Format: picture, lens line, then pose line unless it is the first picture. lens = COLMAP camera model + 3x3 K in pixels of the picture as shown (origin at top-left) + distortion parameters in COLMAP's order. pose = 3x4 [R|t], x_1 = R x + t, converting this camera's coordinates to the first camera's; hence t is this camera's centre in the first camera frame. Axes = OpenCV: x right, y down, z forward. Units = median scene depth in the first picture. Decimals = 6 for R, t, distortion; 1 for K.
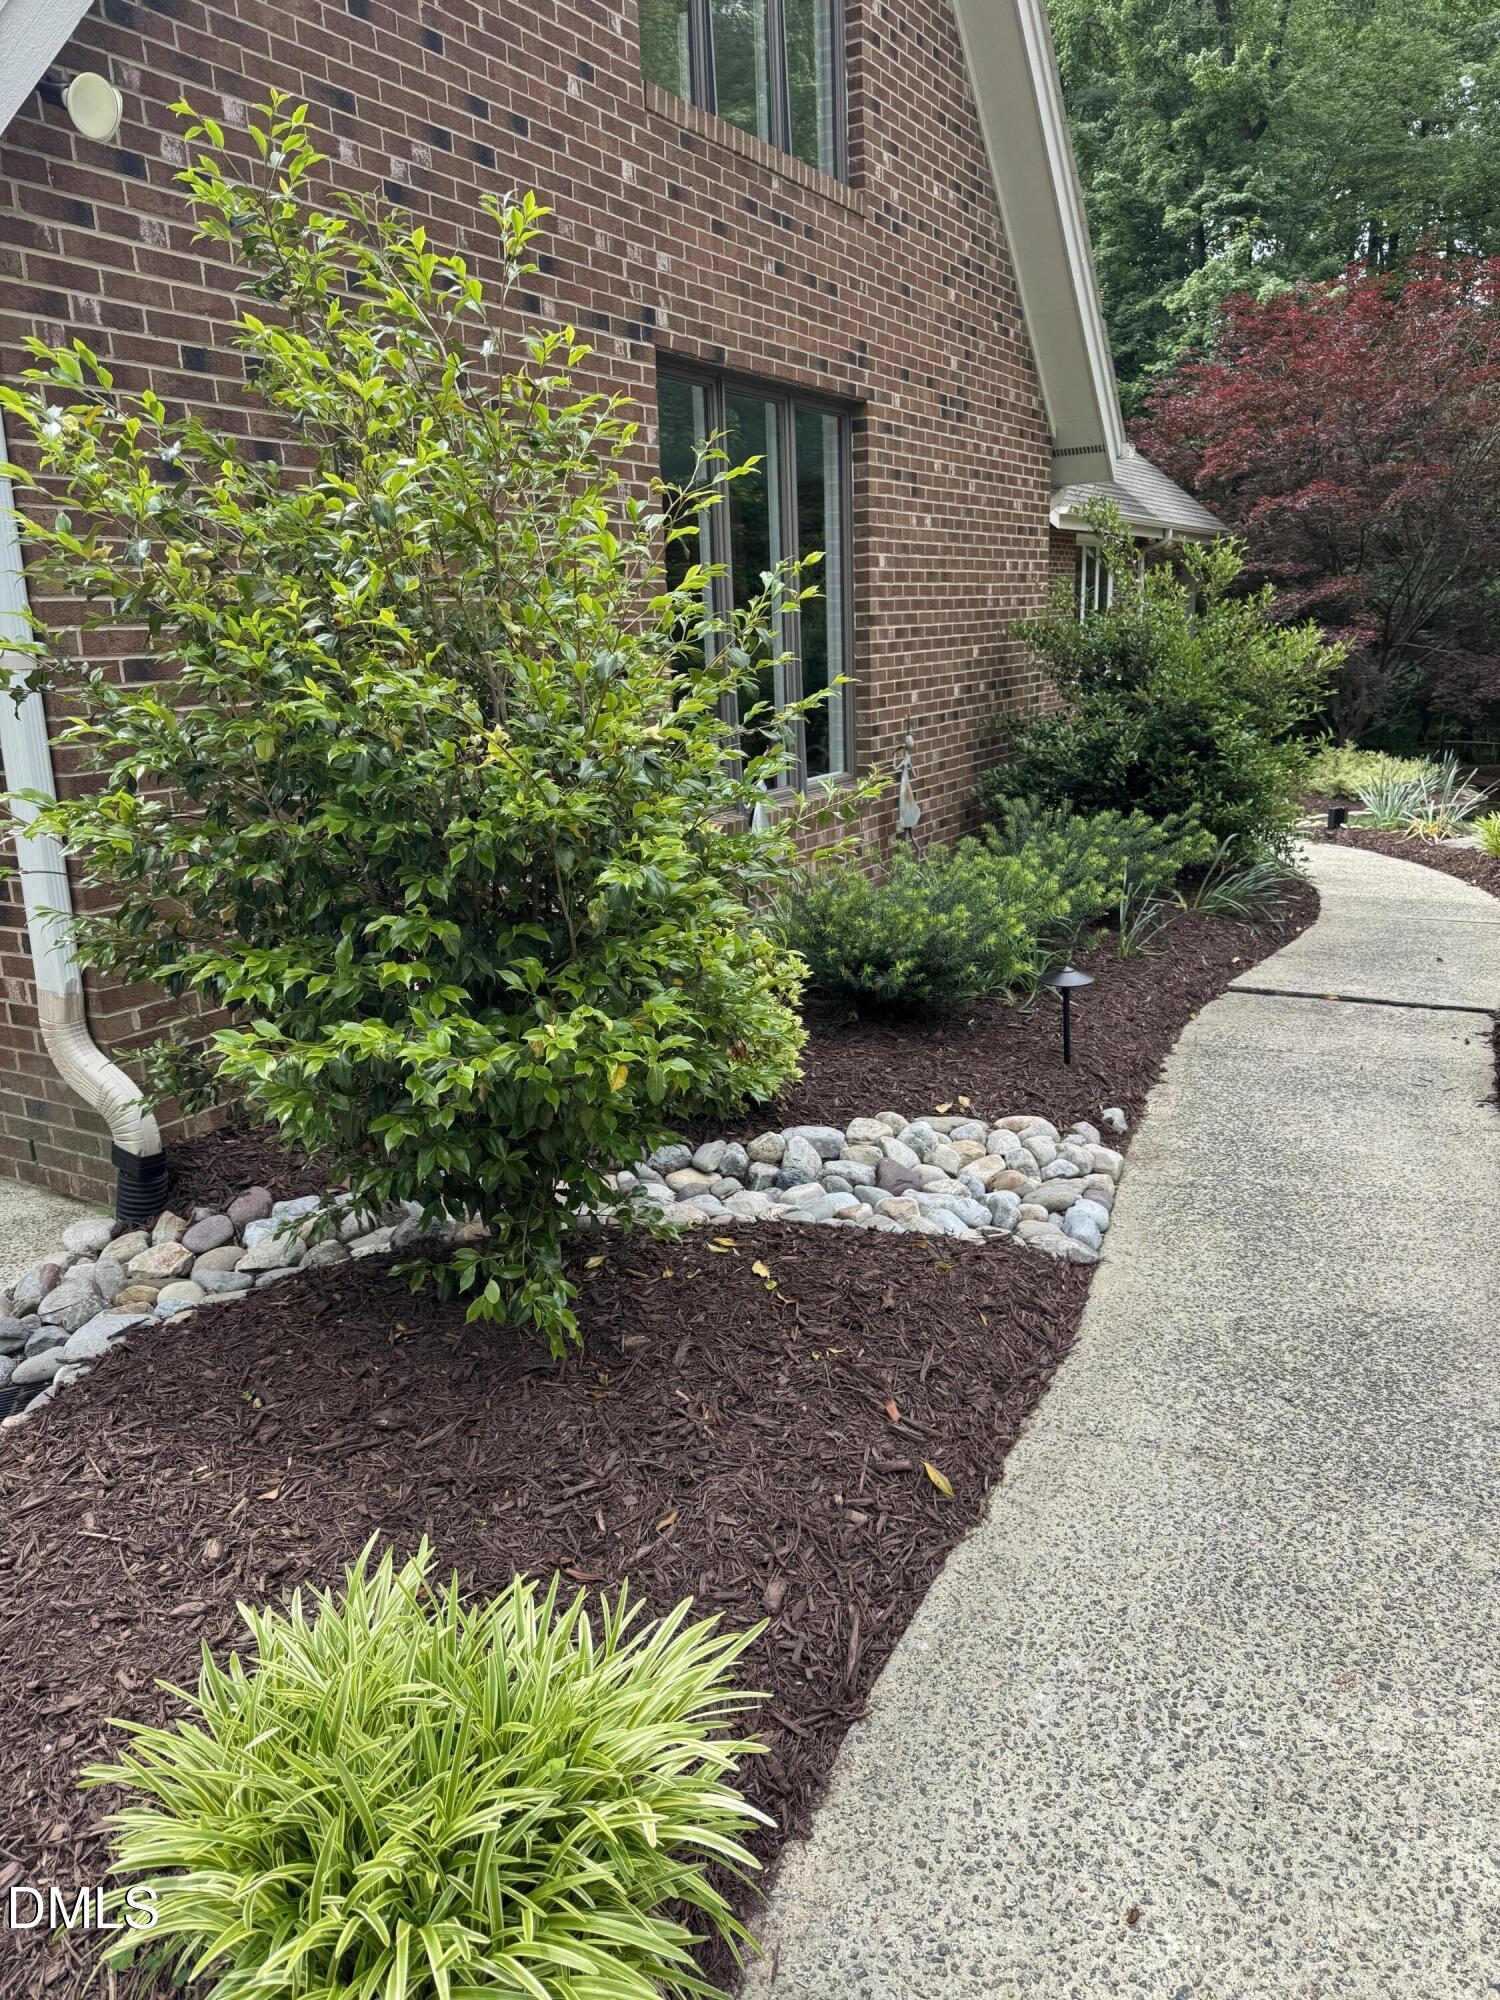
lens RADIAL K [[1410.1, 0, 748.8], [0, 1410.1, 997.4], [0, 0, 1]] dist [-0.001247, -0.001530]
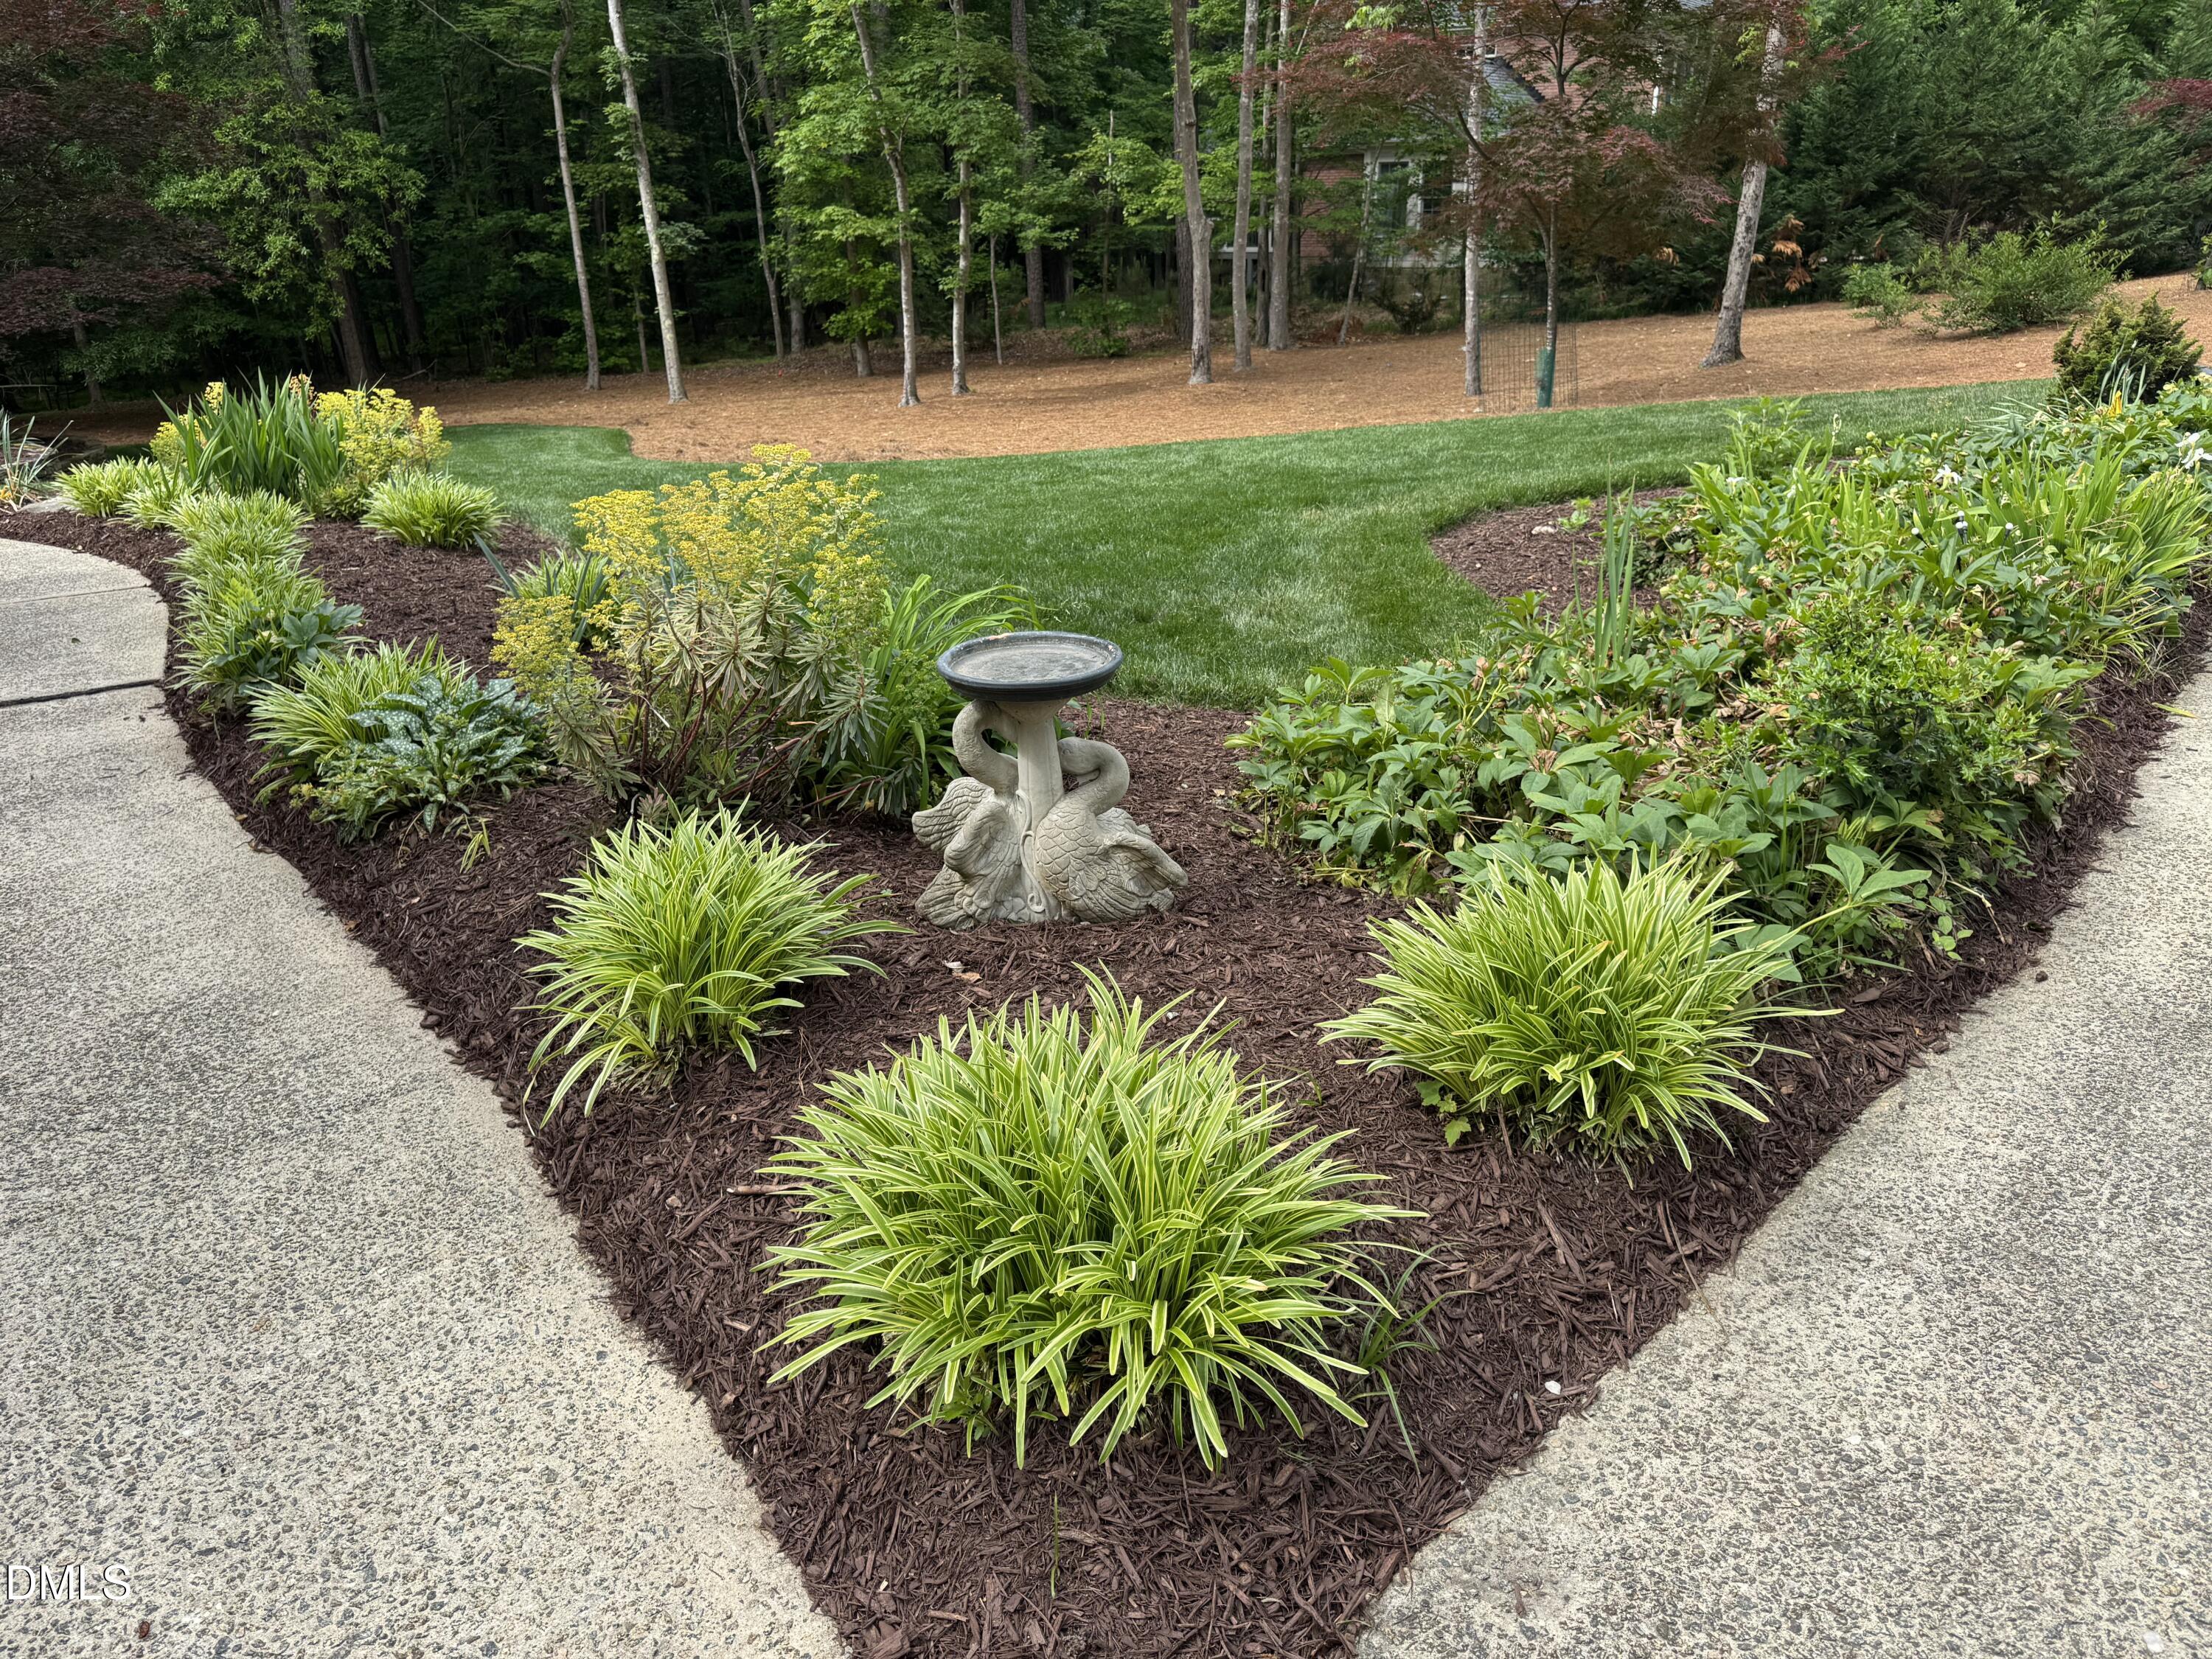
lens RADIAL K [[1559.6, 0, 1106.8], [0, 1559.6, 830.3], [0, 0, 1]] dist [-0.001247, -0.001530]
pose [[0.483175, -0.314829, 0.816961, -0.069479], [0.228116, 0.946151, 0.229700, 0.023030], [-0.845284, 0.075377, 0.528974, -0.107636]]
